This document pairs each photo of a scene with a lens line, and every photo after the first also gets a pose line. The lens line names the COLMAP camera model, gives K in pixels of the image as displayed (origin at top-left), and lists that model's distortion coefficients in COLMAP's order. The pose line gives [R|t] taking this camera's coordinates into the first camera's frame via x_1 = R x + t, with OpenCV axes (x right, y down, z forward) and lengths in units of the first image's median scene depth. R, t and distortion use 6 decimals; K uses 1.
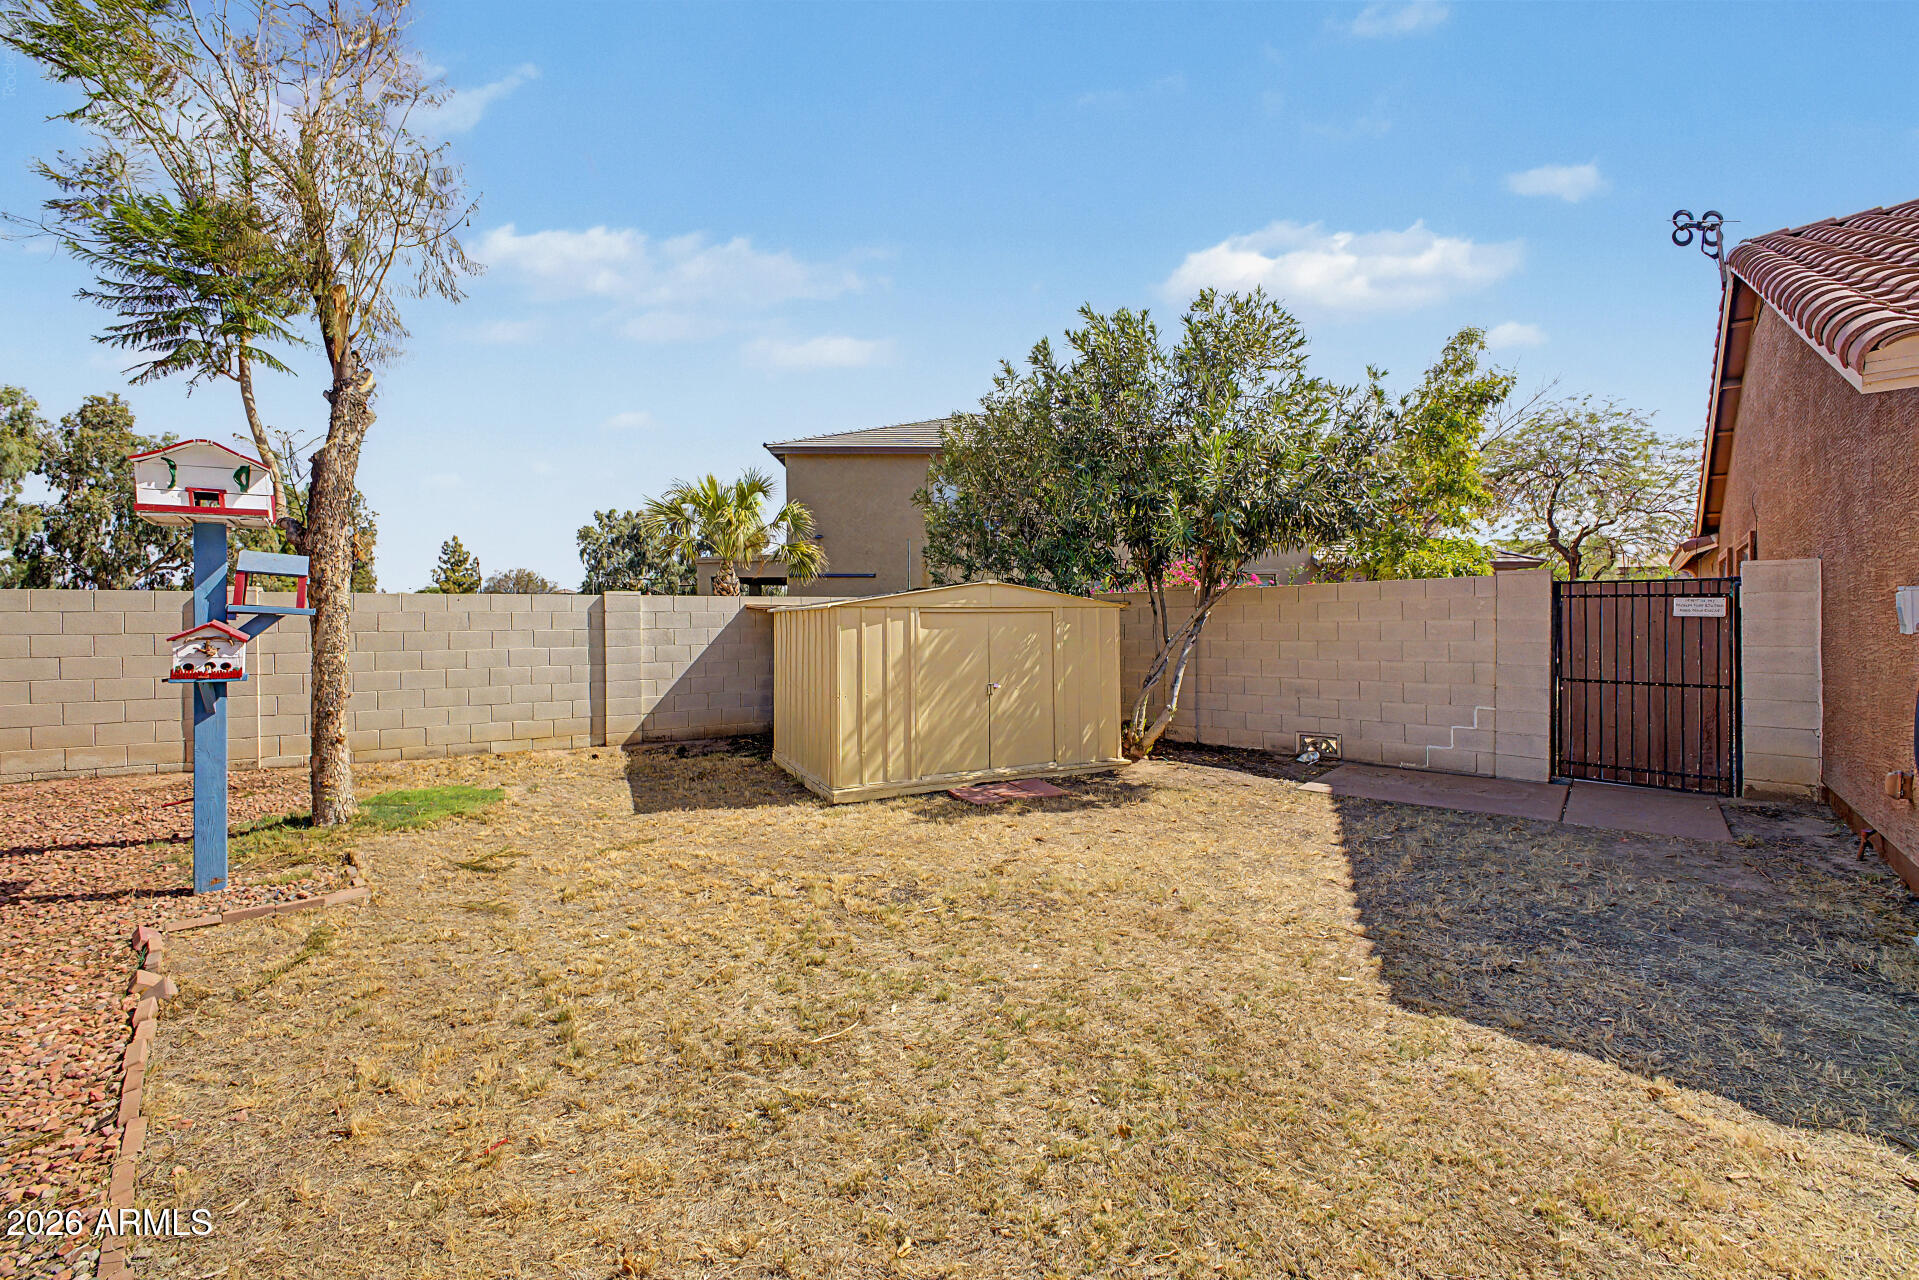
lens RADIAL K [[758.6, 0, 966.3], [0, 758.6, 611.9], [0, 0, 1]] dist [0.007149, -0.000102]
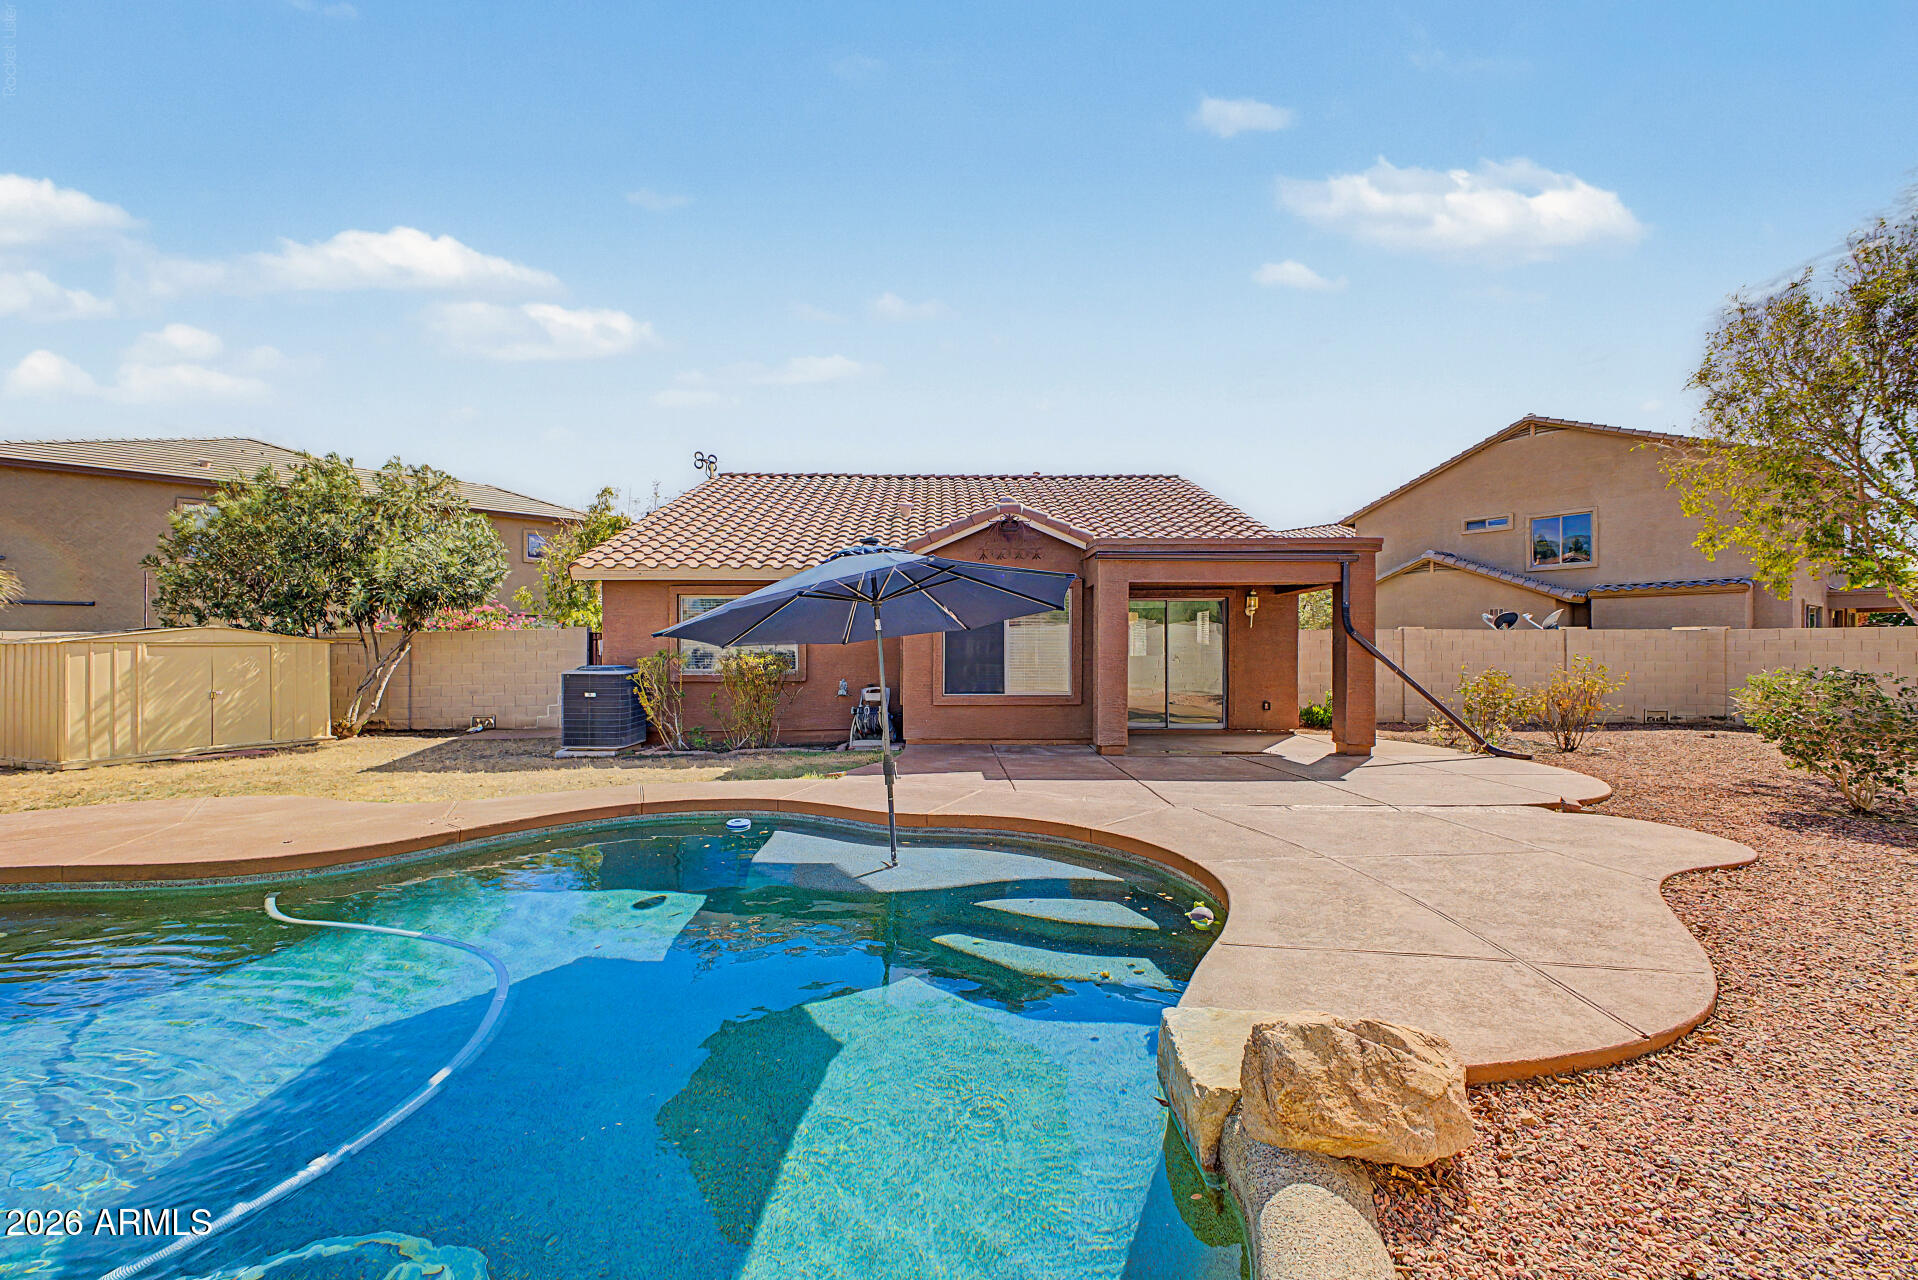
lens RADIAL K [[758.2, 0, 959.8], [0, 758.2, 648.1], [0, 0, 1]] dist [0.007149, -0.000102]
pose [[0.745939, 0.003965, 0.666002, 0.120213], [-0.005242, 0.999986, -0.000083, -0.002449], [-0.665993, -0.003429, 0.745950, -1.108962]]
